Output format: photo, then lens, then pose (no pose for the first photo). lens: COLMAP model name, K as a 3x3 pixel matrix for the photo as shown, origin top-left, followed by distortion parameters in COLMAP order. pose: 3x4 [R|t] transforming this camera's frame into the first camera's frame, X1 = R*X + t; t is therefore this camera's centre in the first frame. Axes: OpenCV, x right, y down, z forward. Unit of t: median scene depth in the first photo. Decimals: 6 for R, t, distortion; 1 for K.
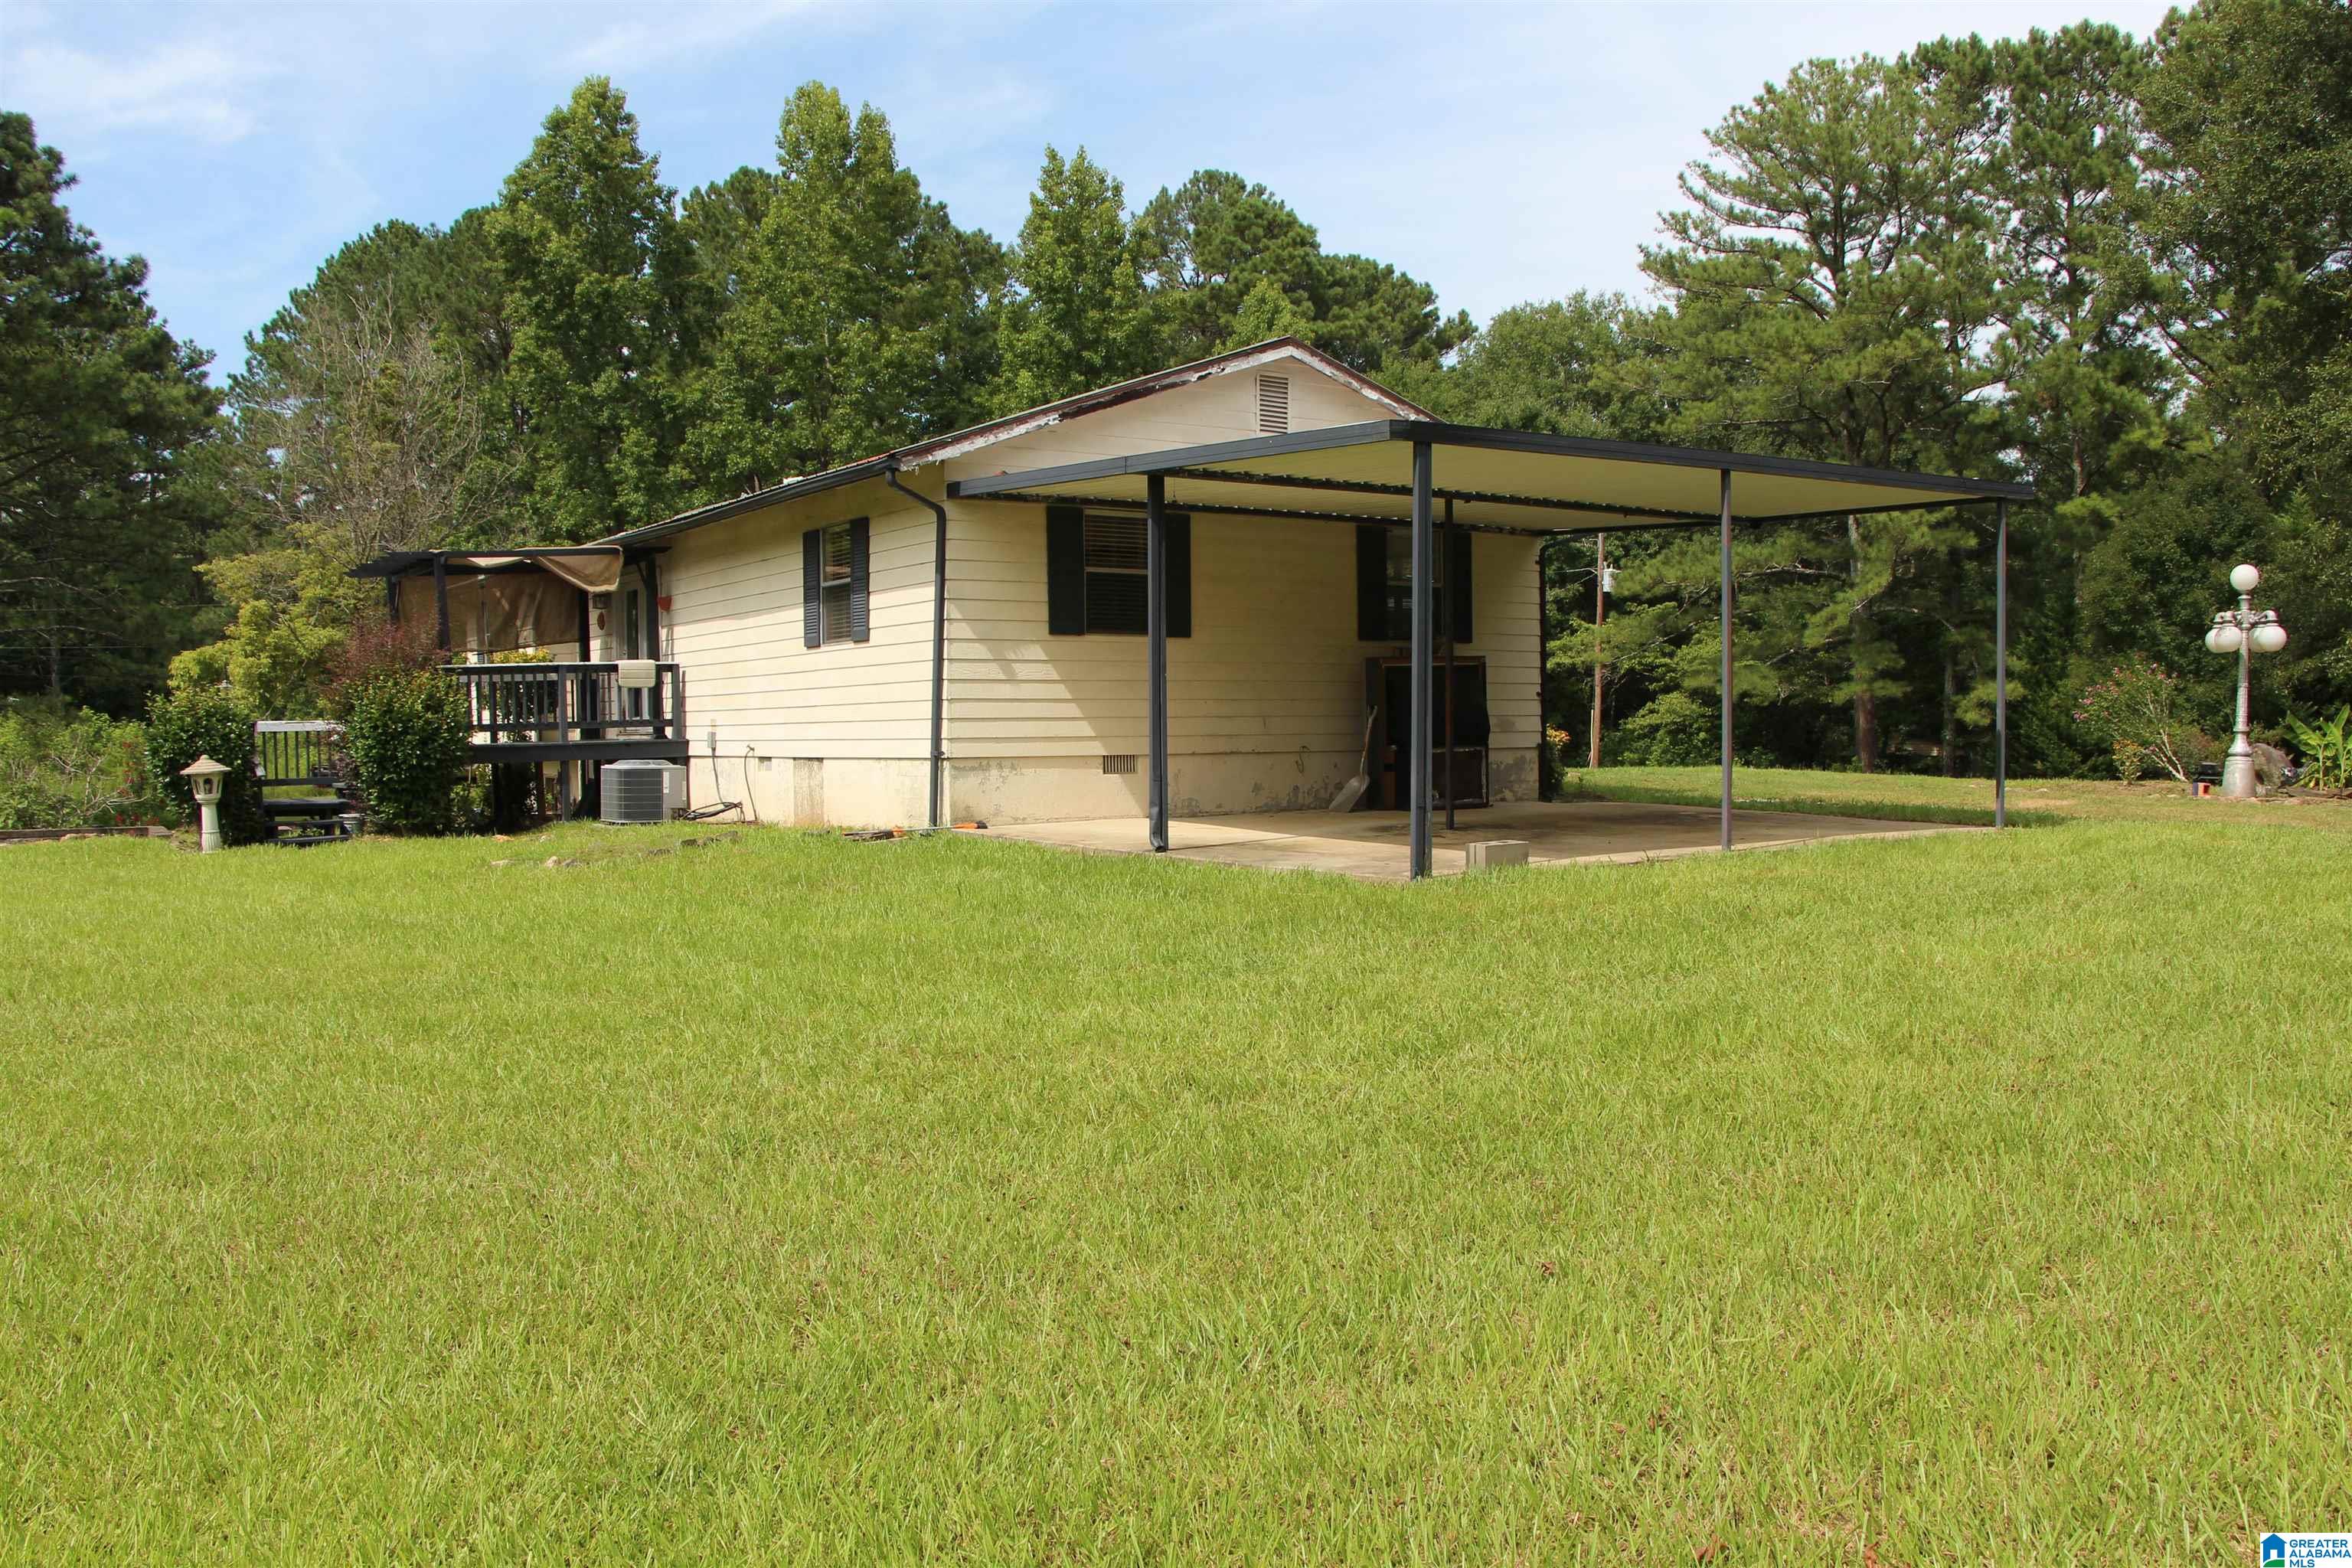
lens RADIAL K [[1952.0, 0, 1176.0], [0, 1952.0, 784.0], [0, 0, 1]] dist [-0.190987, 0.181534]
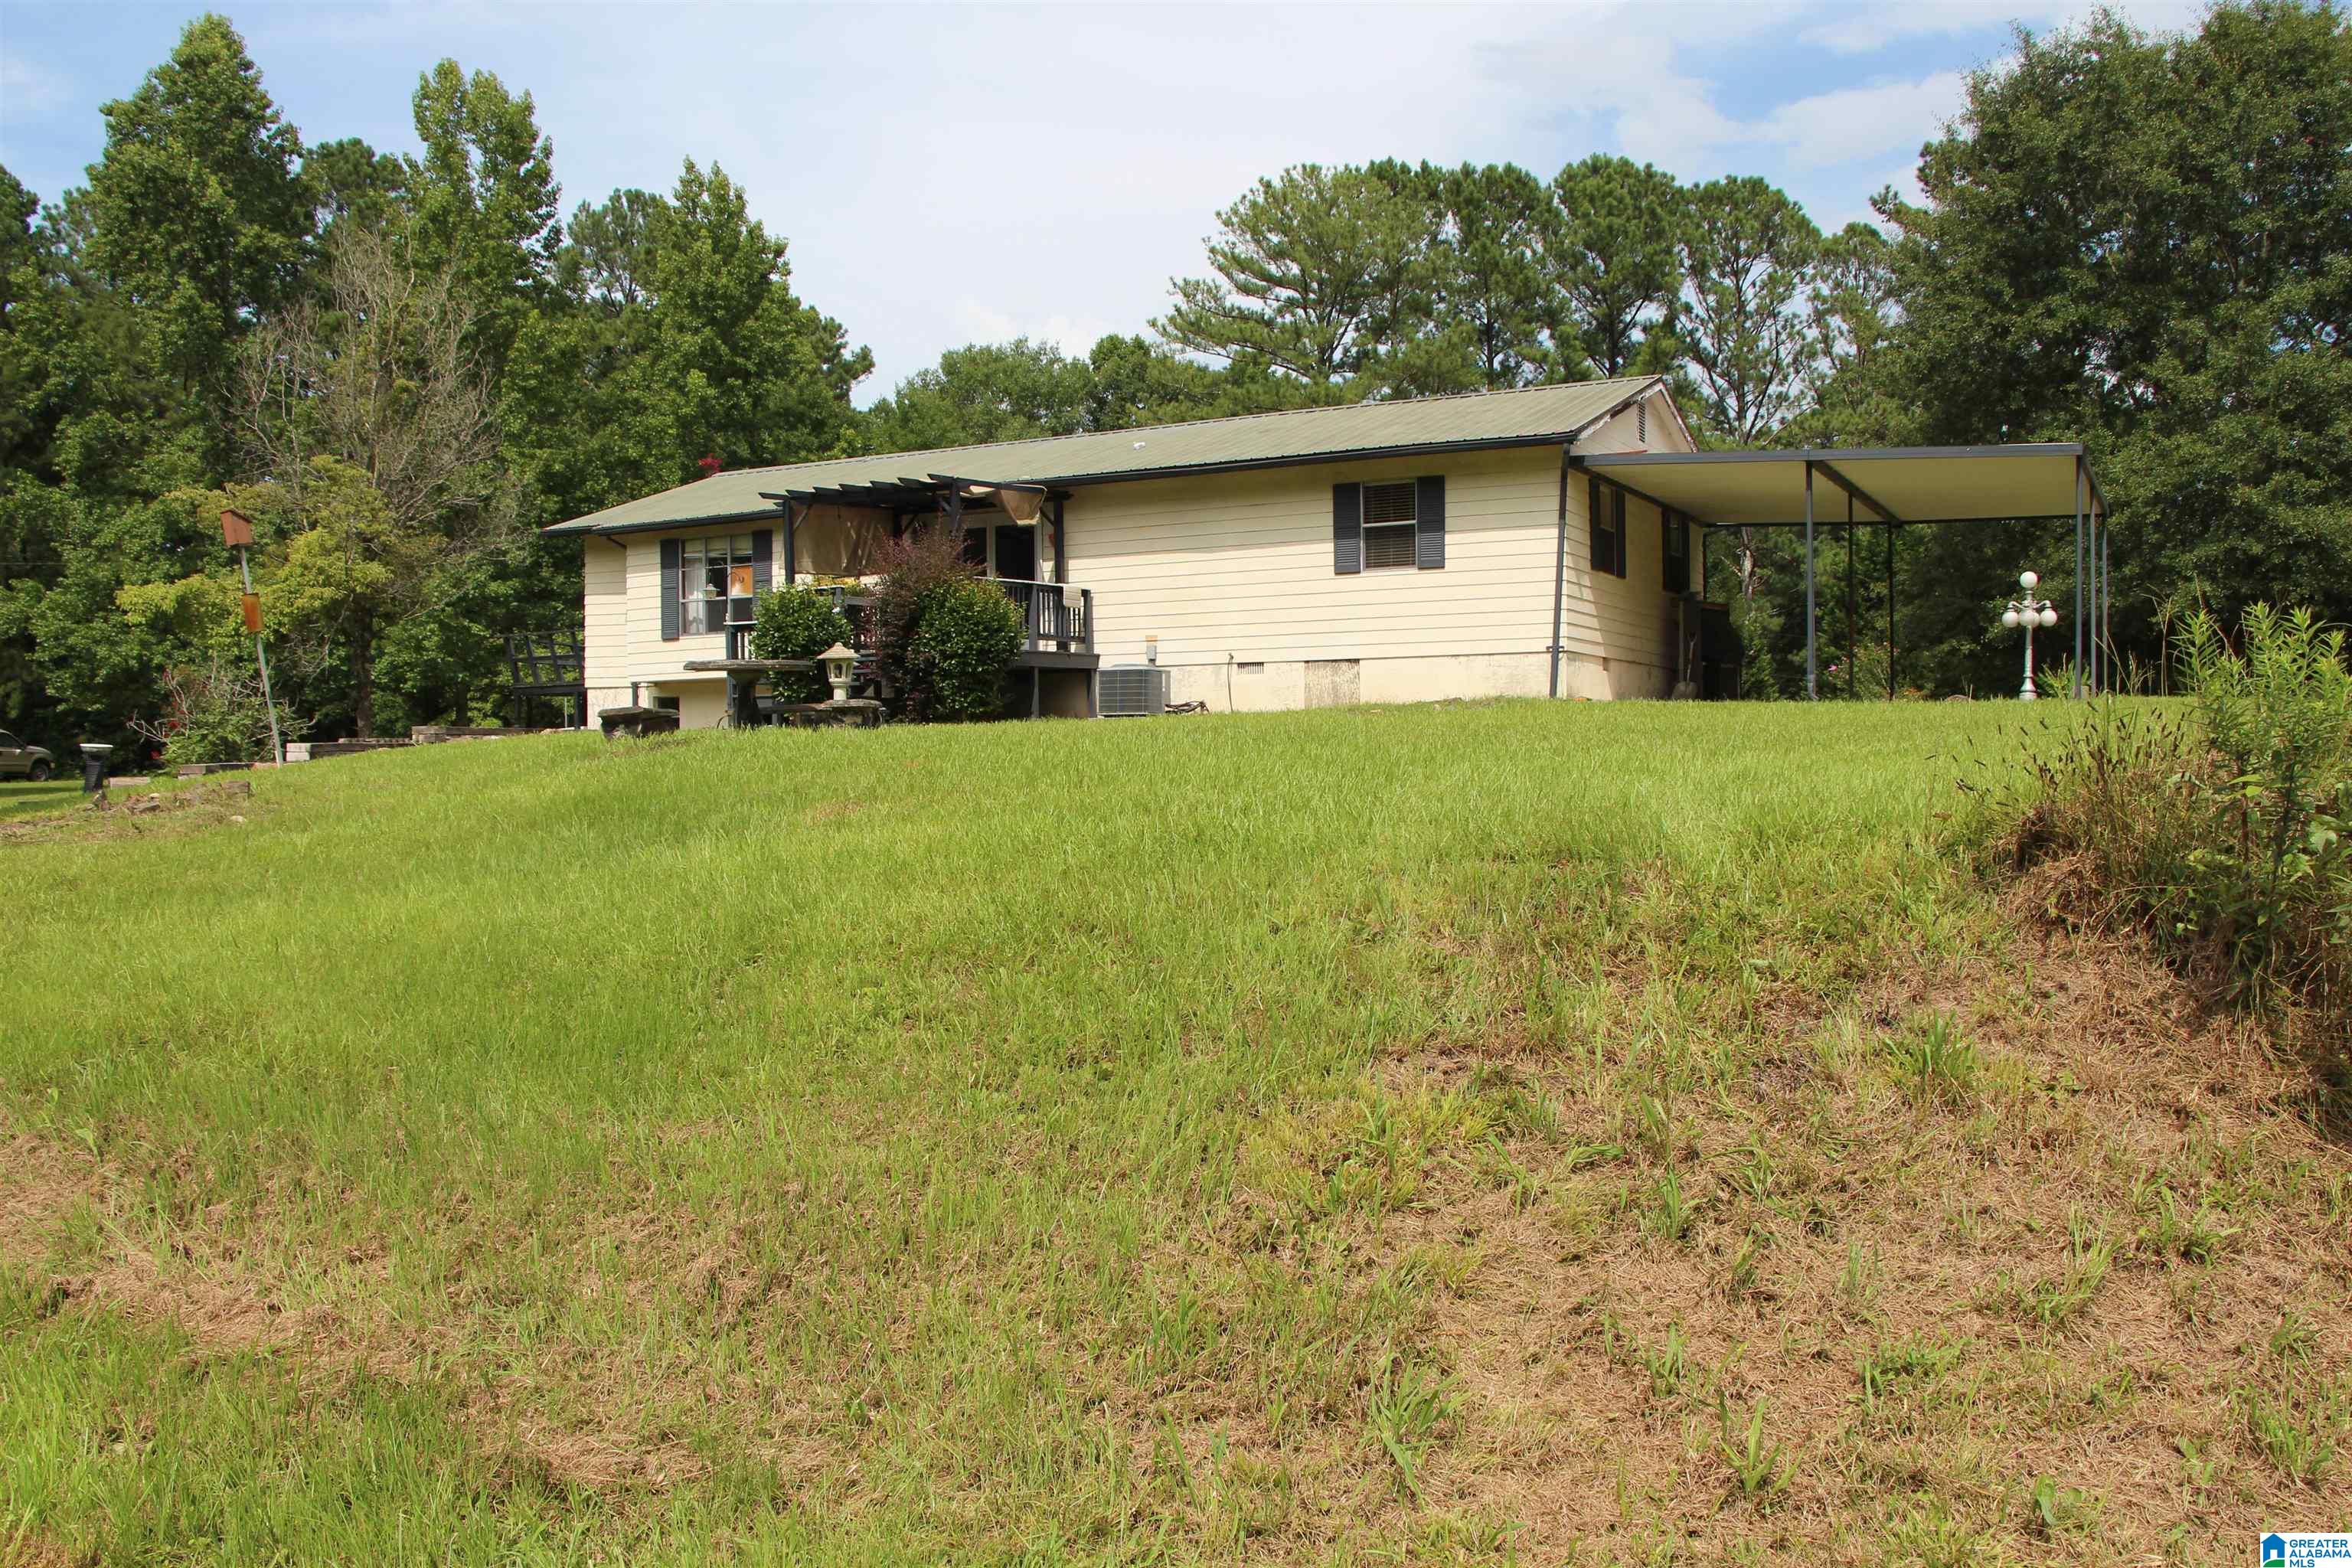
lens RADIAL K [[1952.0, 0, 1176.0], [0, 1952.0, 784.0], [0, 0, 1]] dist [-0.190987, 0.181534]
pose [[0.889495, -0.001268, 0.456942, -0.757132], [0.012015, 0.999715, -0.020615, 0.081914], [-0.456786, 0.023827, 0.889257, -0.085722]]
